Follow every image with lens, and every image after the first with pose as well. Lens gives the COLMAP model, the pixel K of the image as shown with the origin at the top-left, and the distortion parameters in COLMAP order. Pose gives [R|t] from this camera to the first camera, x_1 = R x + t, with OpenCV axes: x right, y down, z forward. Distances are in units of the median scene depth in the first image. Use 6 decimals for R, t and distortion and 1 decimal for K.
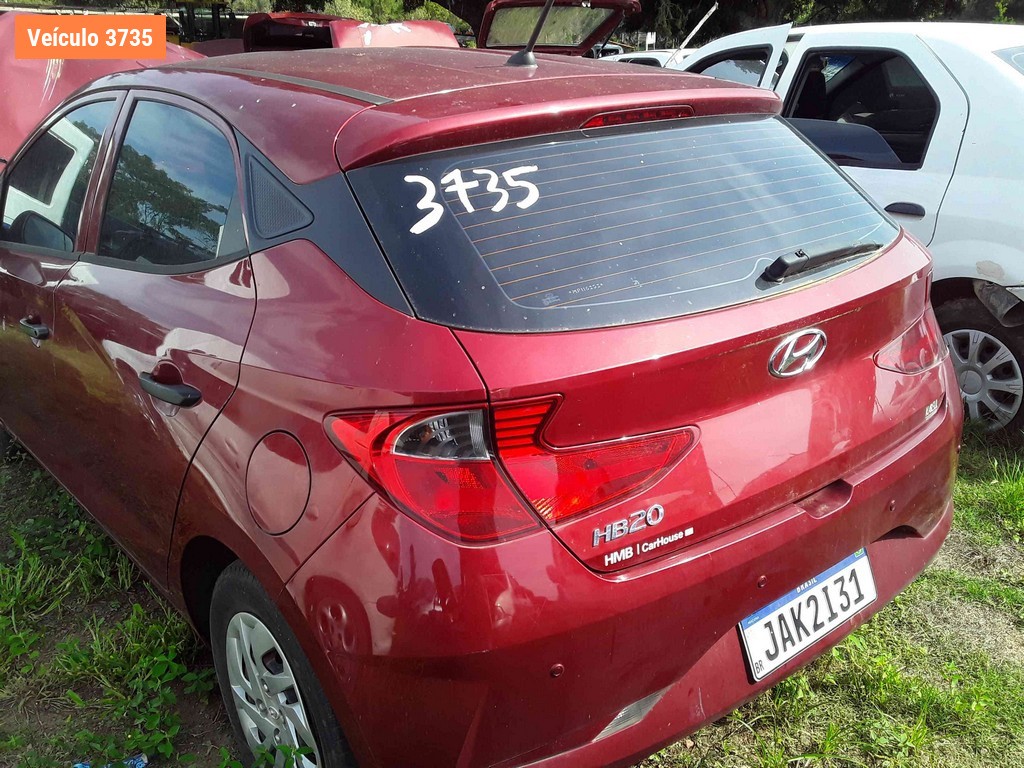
lens RADIAL K [[947.2, 0, 512.0], [0, 947.2, 384.0], [0, 0, 1]] dist [0.105477, -0.230860]
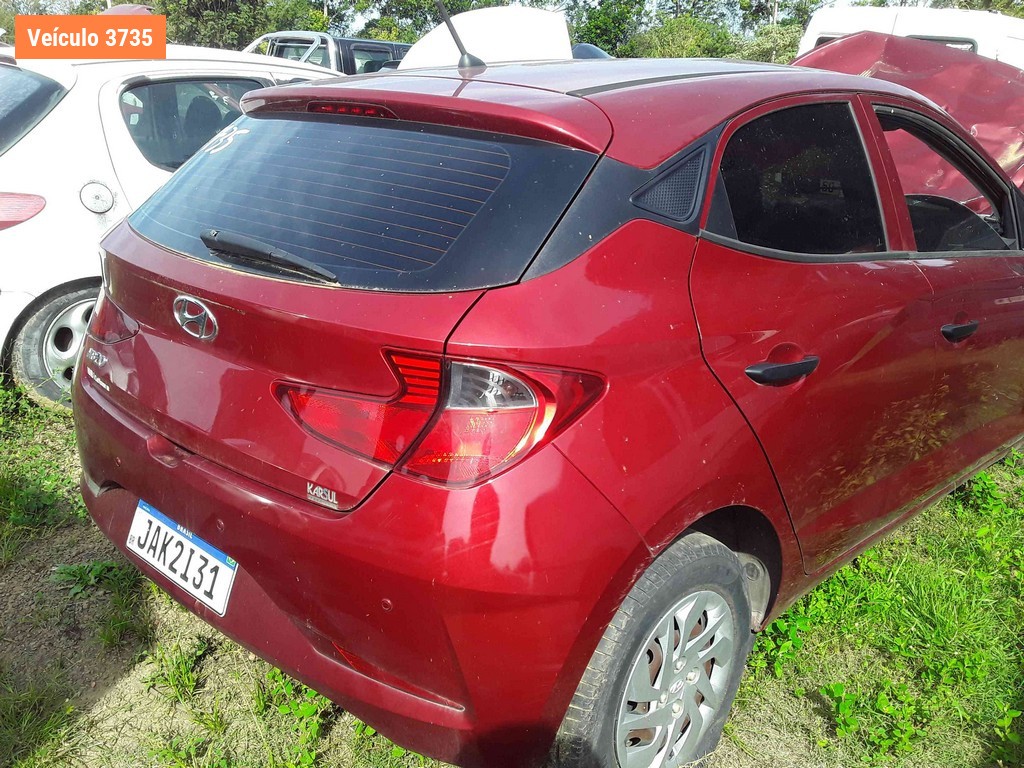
lens RADIAL K [[947.2, 0, 512.0], [0, 947.2, 384.0], [0, 0, 1]] dist [0.105477, -0.230860]
pose [[0.110260, 0.334395, -0.935961, 1.347414], [-0.362295, 0.890432, 0.275449, -0.387043], [0.925519, 0.308723, 0.219329, 1.075652]]
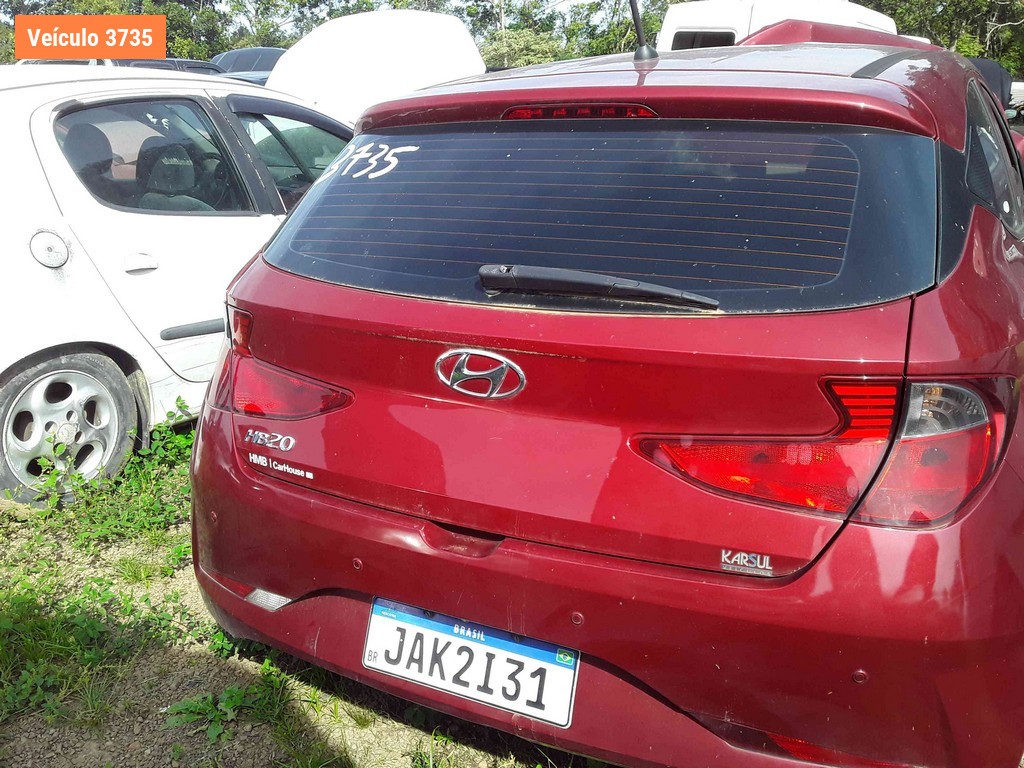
lens RADIAL K [[947.2, 0, 512.0], [0, 947.2, 384.0], [0, 0, 1]] dist [0.105477, -0.230860]
pose [[0.384791, 0.292618, -0.875392, 1.063520], [-0.298826, 0.936830, 0.181802, -0.190247], [0.873292, 0.191634, 0.447926, 0.598991]]
